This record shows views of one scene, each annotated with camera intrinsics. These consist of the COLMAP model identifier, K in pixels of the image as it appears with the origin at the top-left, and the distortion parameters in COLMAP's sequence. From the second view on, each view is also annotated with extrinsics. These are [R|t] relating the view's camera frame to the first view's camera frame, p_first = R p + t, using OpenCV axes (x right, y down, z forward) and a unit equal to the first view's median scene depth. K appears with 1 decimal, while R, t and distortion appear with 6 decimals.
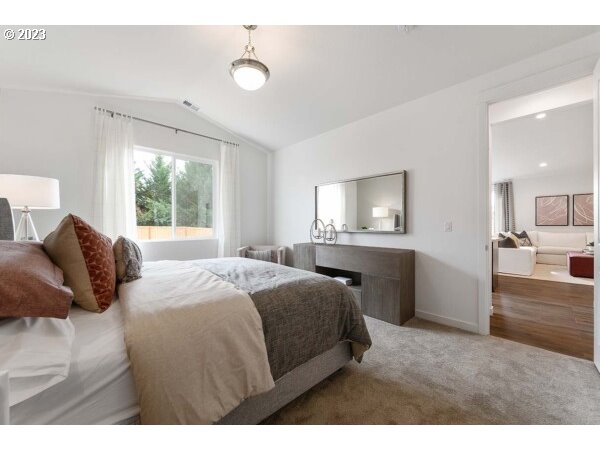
lens RADIAL K [[237.6, 0, 300.1], [0, 237.6, 228.5], [0, 0, 1]] dist [0.013286, 0.000126]
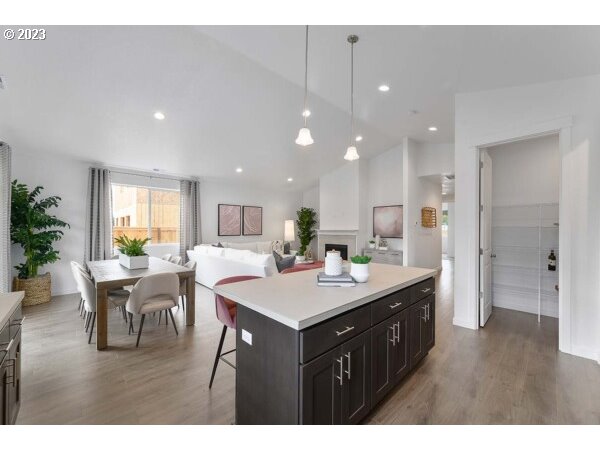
lens RADIAL K [[237.6, 0, 300.3], [0, 237.6, 226.6], [0, 0, 1]] dist [0.013286, 0.000126]
pose [[-0.001144, 0.012917, 0.999916, 0.095299], [0.010759, 0.999859, -0.012904, -0.032748], [-0.999941, 0.010744, -0.001282, 0.719773]]
